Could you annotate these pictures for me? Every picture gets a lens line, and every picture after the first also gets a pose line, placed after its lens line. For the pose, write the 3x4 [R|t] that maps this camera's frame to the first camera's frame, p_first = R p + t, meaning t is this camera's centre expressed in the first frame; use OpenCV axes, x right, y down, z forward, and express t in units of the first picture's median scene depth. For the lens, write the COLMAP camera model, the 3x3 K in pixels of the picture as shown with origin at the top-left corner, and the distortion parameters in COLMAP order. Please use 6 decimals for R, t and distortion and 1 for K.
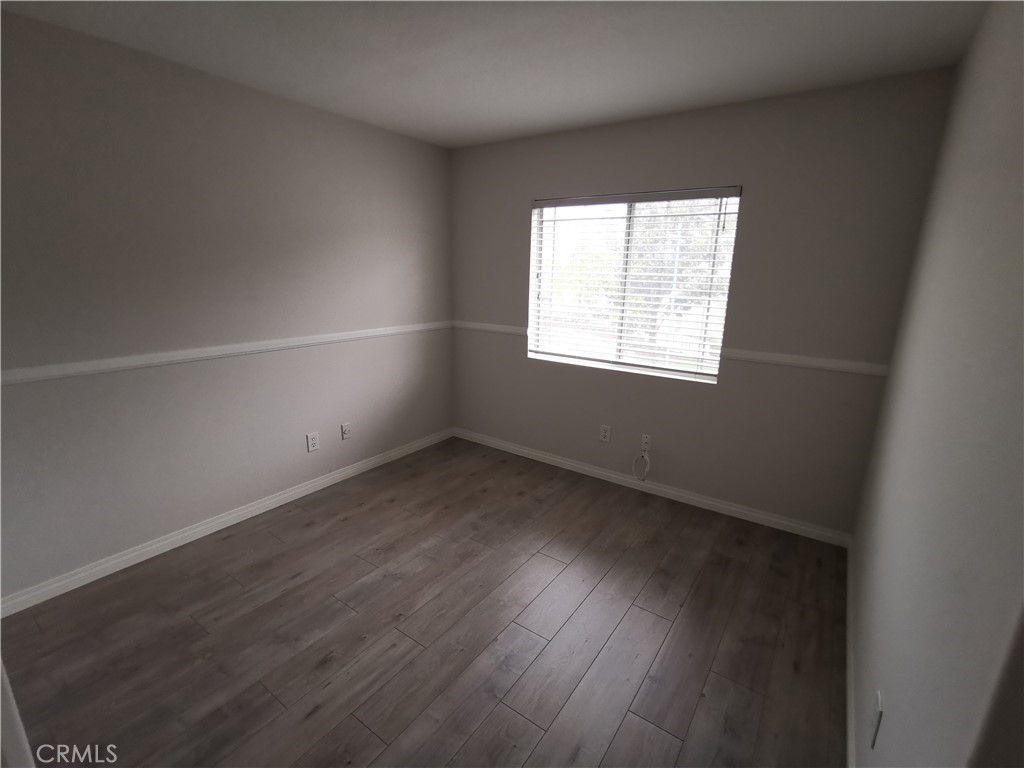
lens RADIAL K [[470.3, 0, 519.7], [0, 470.3, 390.7], [0, 0, 1]] dist [-0.006436, 0.011620]
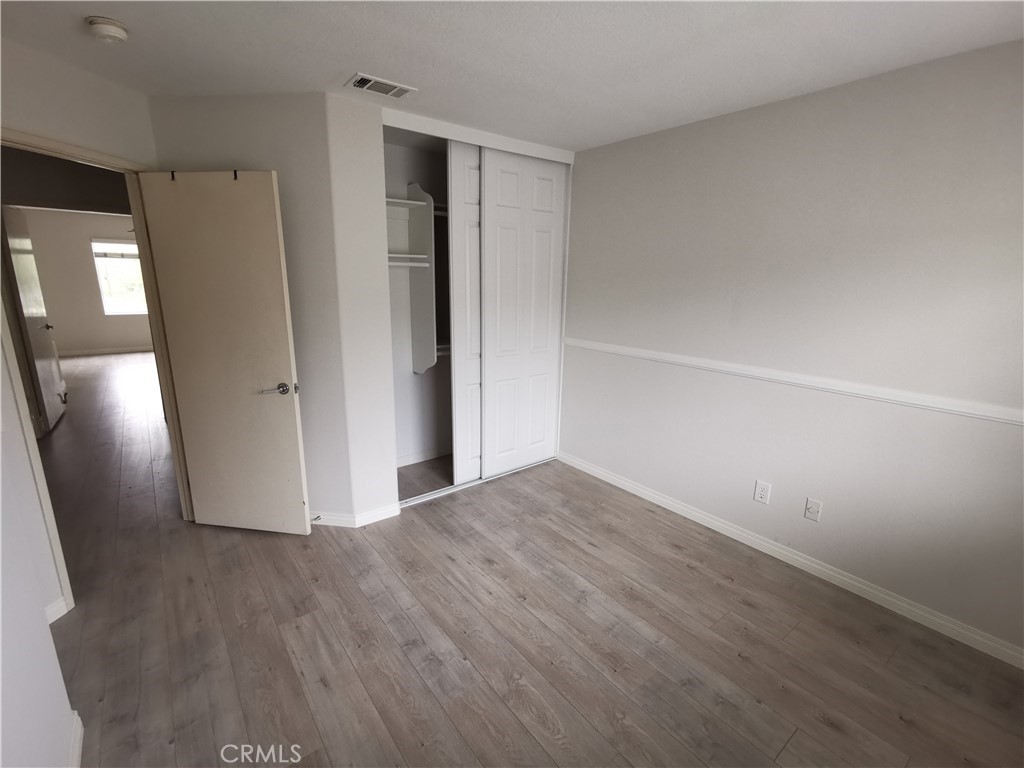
lens RADIAL K [[470.3, 0, 497.7], [0, 470.3, 377.7], [0, 0, 1]] dist [-0.006436, 0.011620]
pose [[-0.313627, 0.180962, -0.932143, 0.549379], [-0.258817, 0.928211, 0.267279, -0.219157], [0.913593, 0.325080, -0.244276, 0.827963]]
